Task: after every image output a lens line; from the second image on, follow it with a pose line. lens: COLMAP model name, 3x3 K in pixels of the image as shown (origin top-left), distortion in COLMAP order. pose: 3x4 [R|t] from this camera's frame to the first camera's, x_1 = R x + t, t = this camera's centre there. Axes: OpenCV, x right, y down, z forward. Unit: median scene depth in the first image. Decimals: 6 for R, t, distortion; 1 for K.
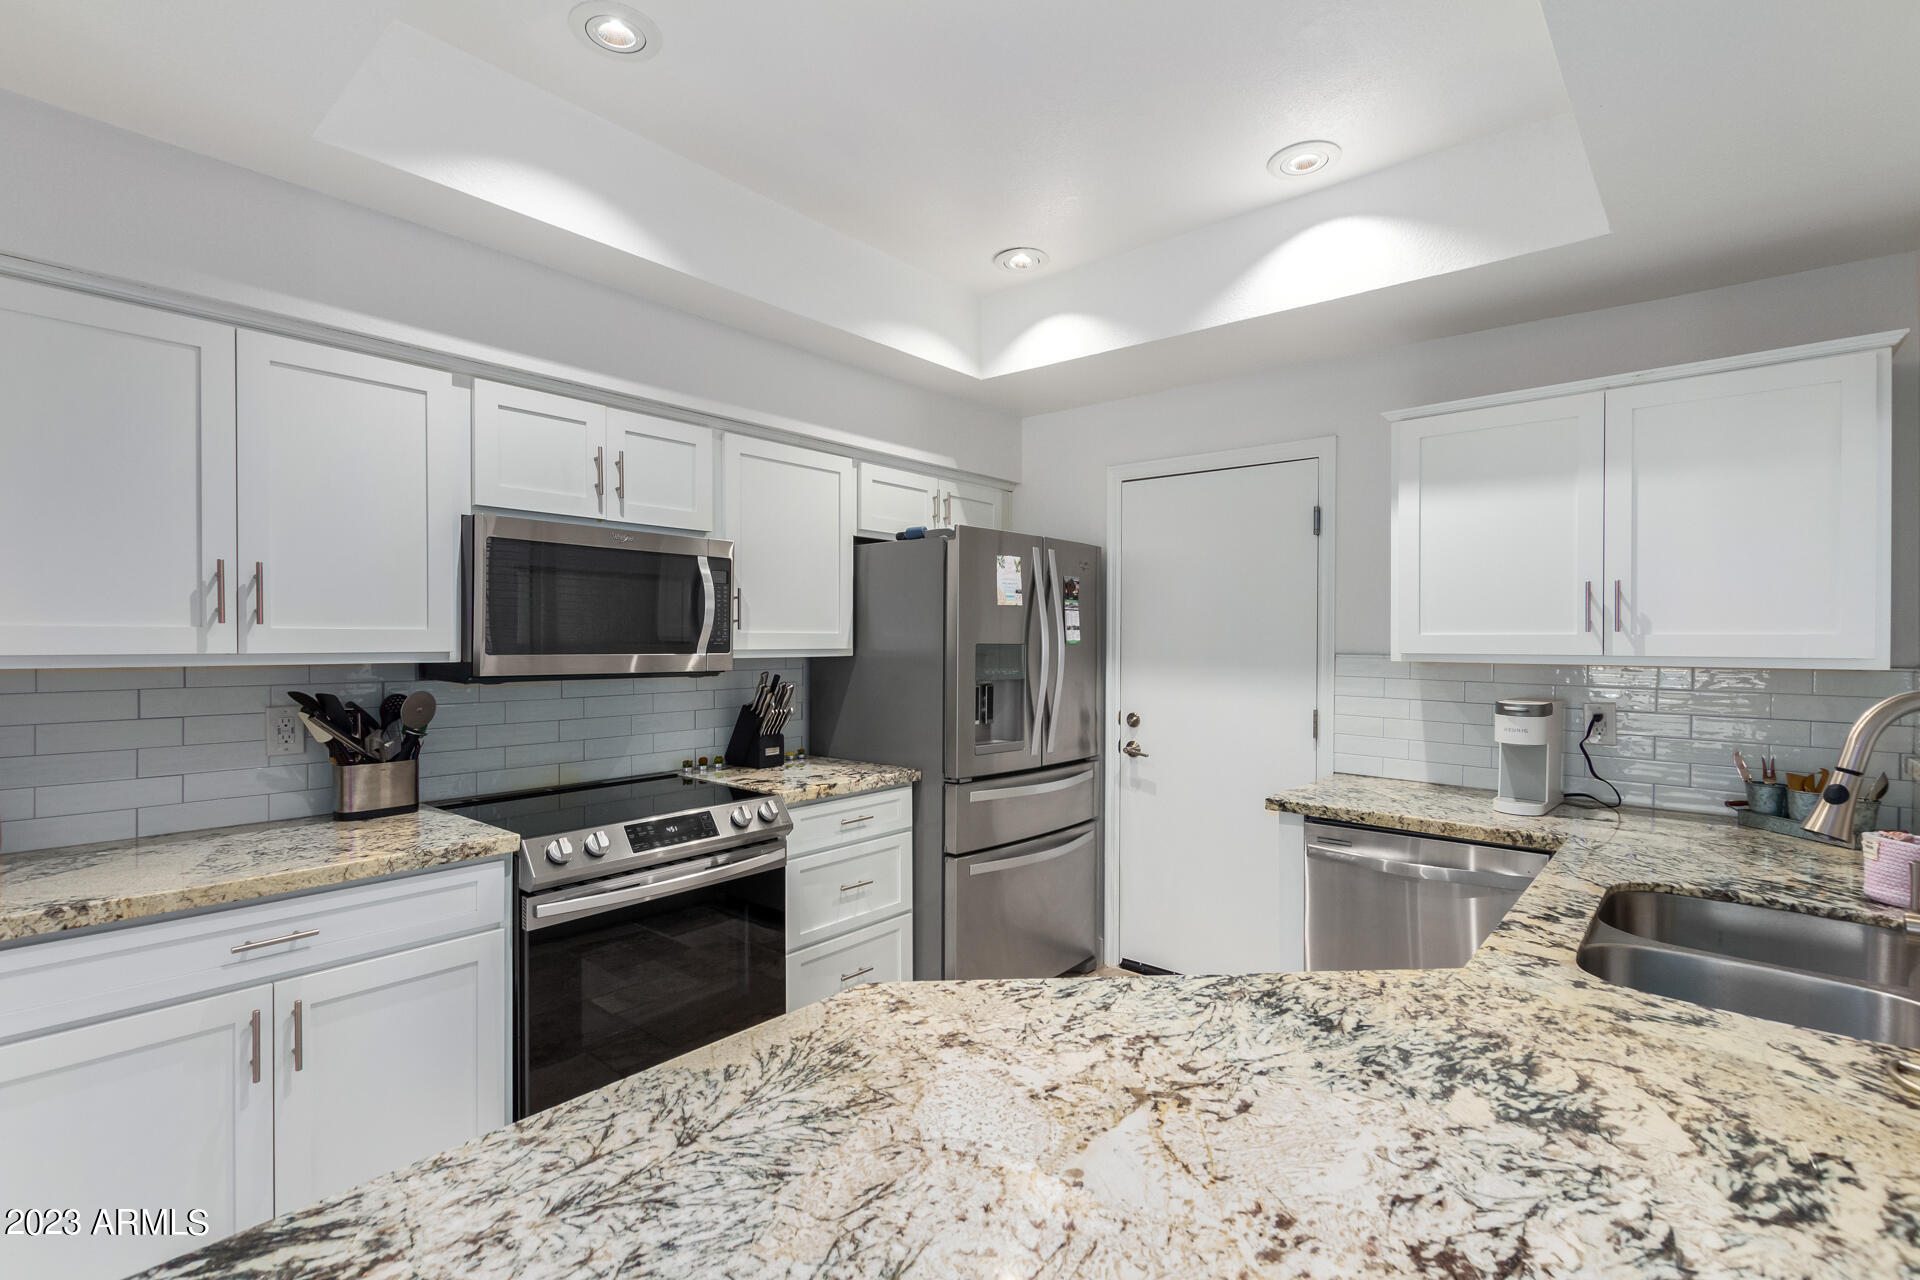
lens RADIAL K [[878.6, 0, 963.5], [0, 878.6, 643.0], [0, 0, 1]] dist [0.004353, -0.003849]
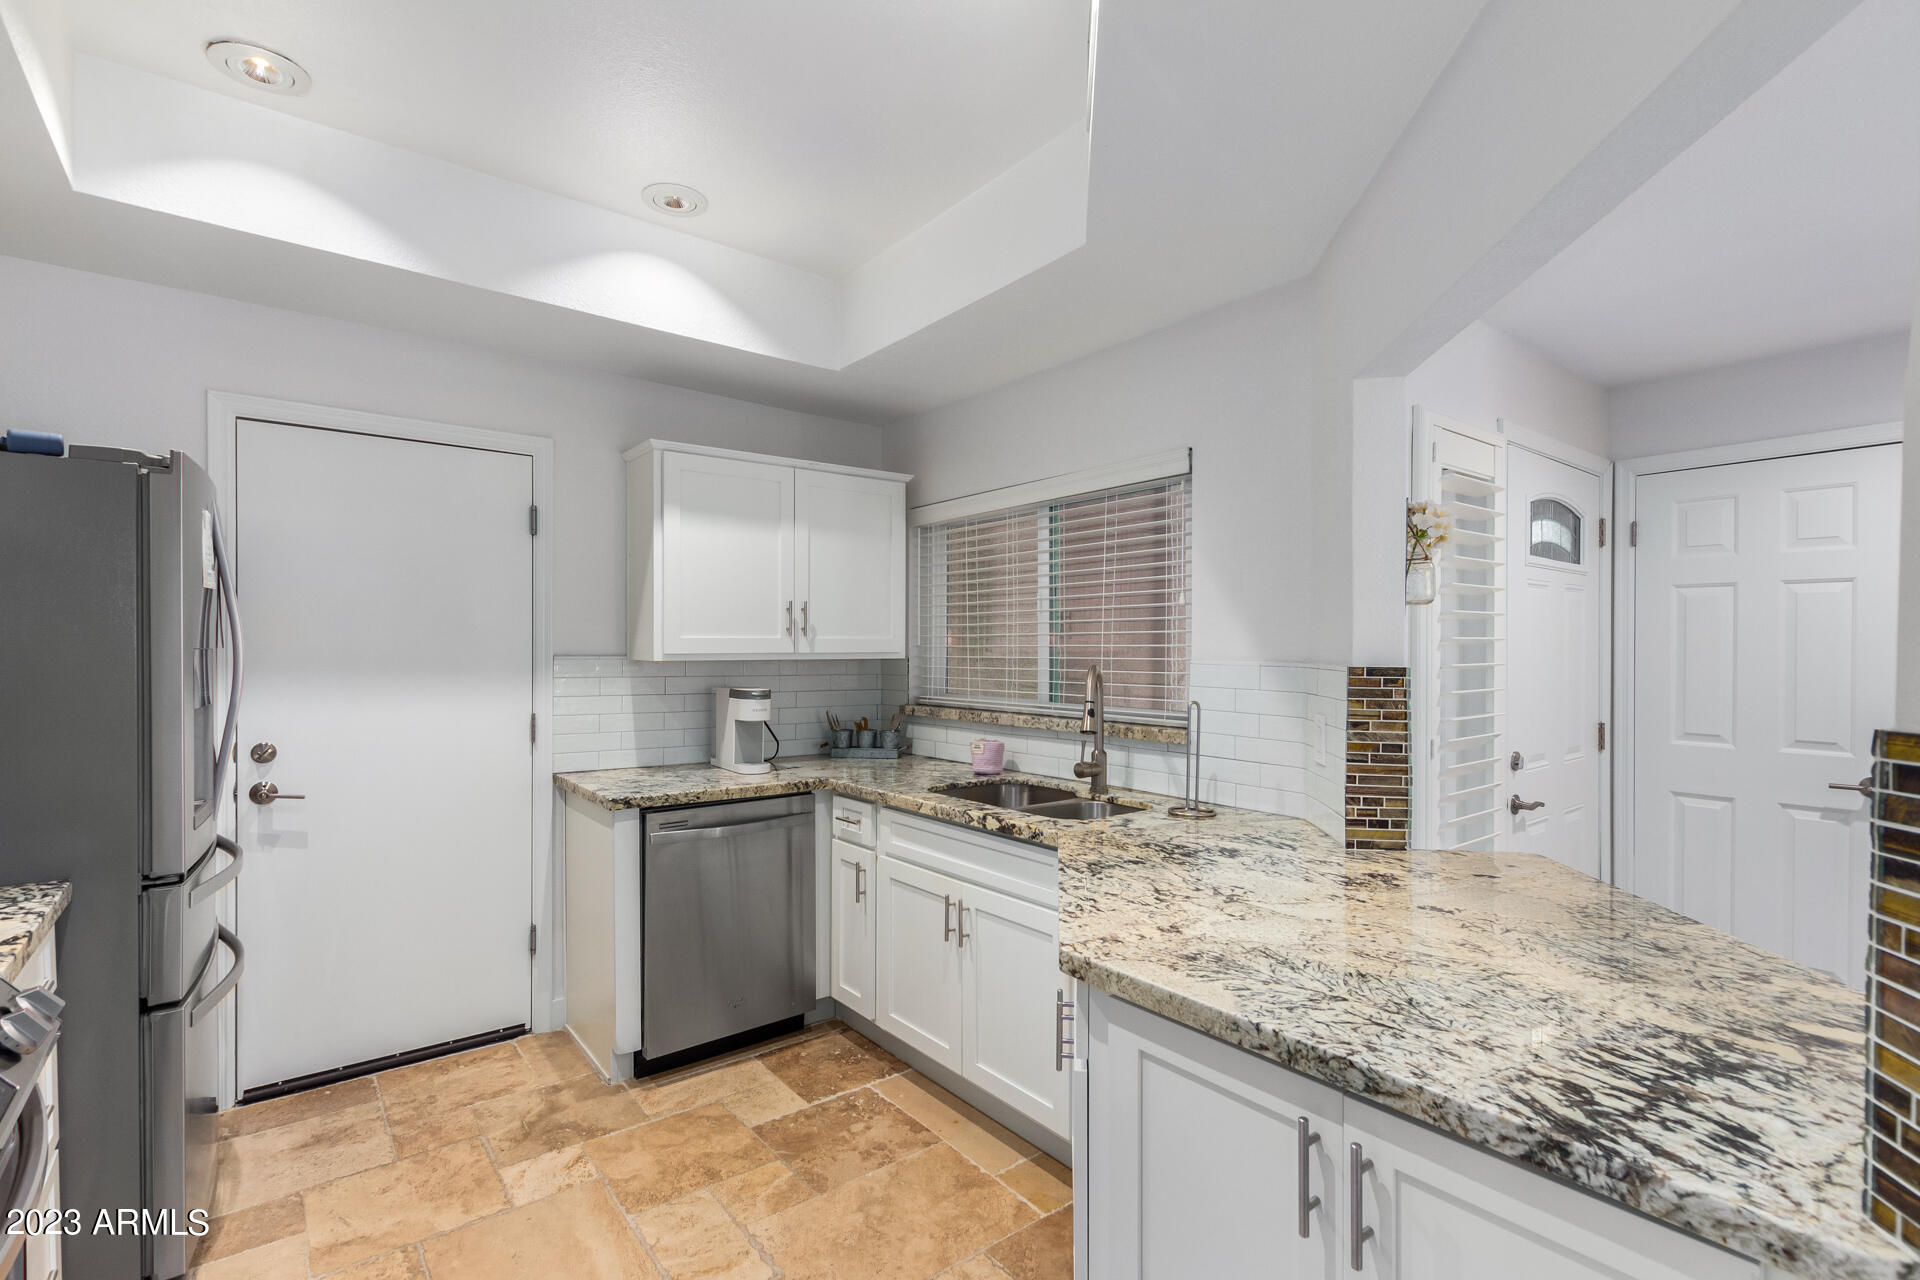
lens RADIAL K [[878.6, 0, 963.9], [0, 878.6, 643.2], [0, 0, 1]] dist [0.004353, -0.003849]
pose [[0.191396, -0.002595, 0.981509, -1.448878], [0.002363, 0.999995, 0.002183, -0.009803], [-0.981510, 0.001901, 0.191401, 1.051187]]
